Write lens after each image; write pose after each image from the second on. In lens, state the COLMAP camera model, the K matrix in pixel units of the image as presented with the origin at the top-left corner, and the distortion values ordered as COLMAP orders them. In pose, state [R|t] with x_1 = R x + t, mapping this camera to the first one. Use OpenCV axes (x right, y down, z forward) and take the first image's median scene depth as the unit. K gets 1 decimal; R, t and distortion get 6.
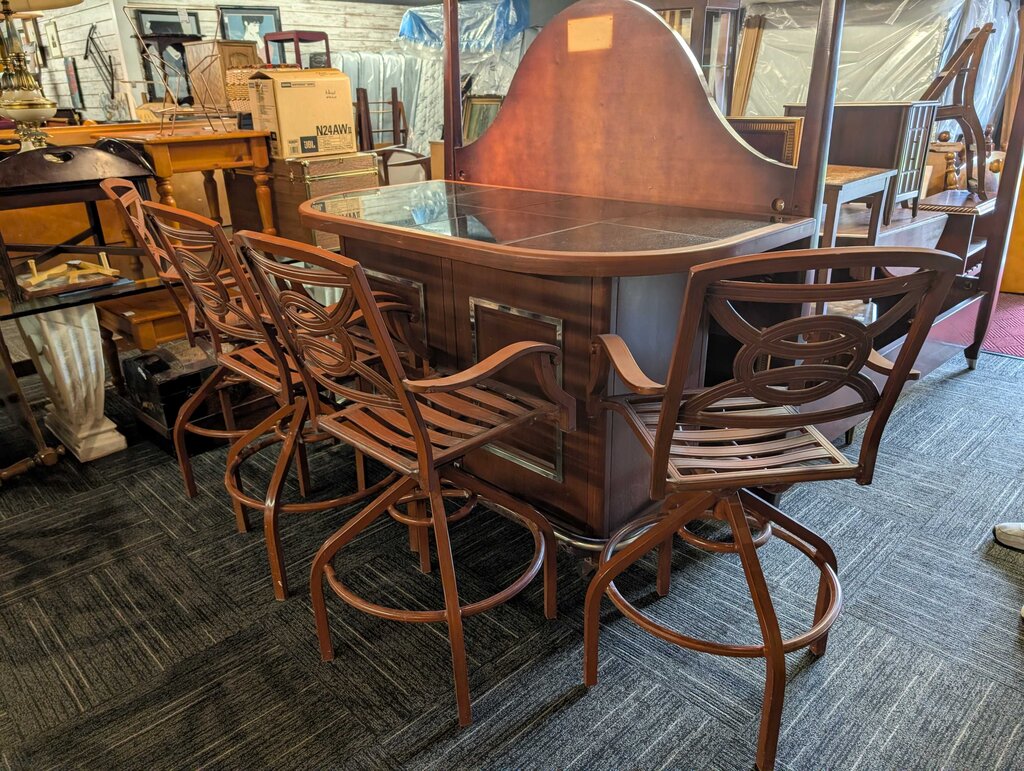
lens RADIAL K [[735.5, 0, 511.1], [0, 735.5, 388.4], [0, 0, 1]] dist [0.009165, -0.008999]
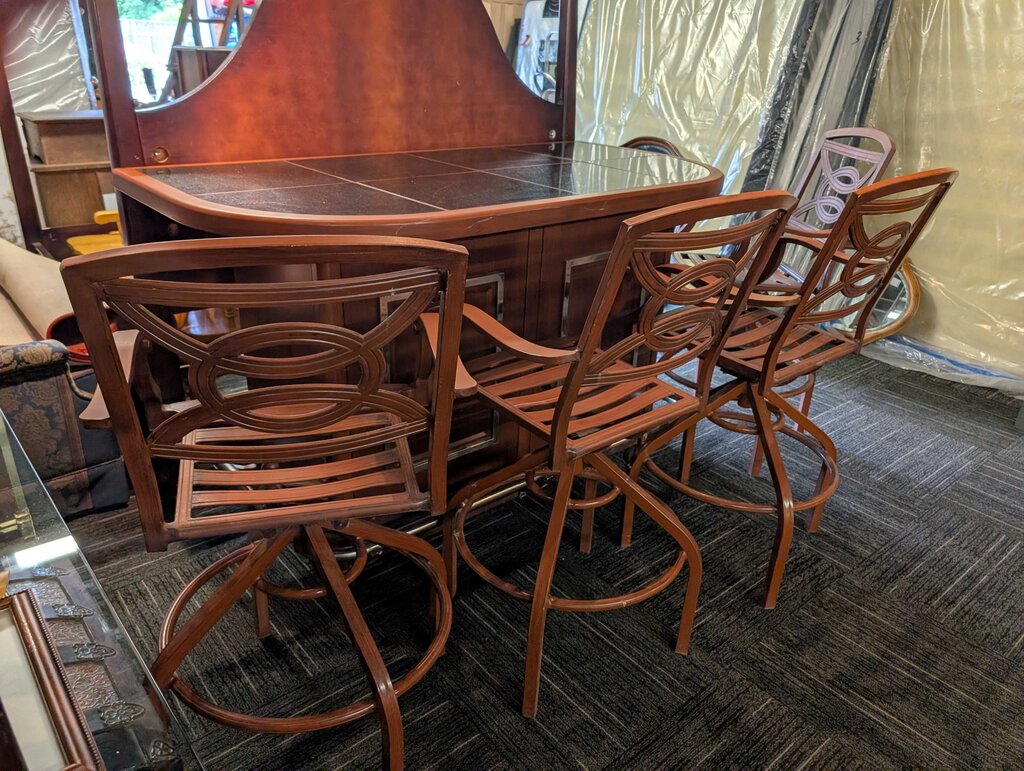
lens RADIAL K [[735.5, 0, 509.5], [0, 735.5, 384.1], [0, 0, 1]] dist [0.009165, -0.008999]
pose [[0.086158, -0.390113, 0.916727, -0.824934], [0.341369, 0.876008, 0.340702, -0.279265], [-0.935972, 0.283588, 0.208648, 0.783054]]
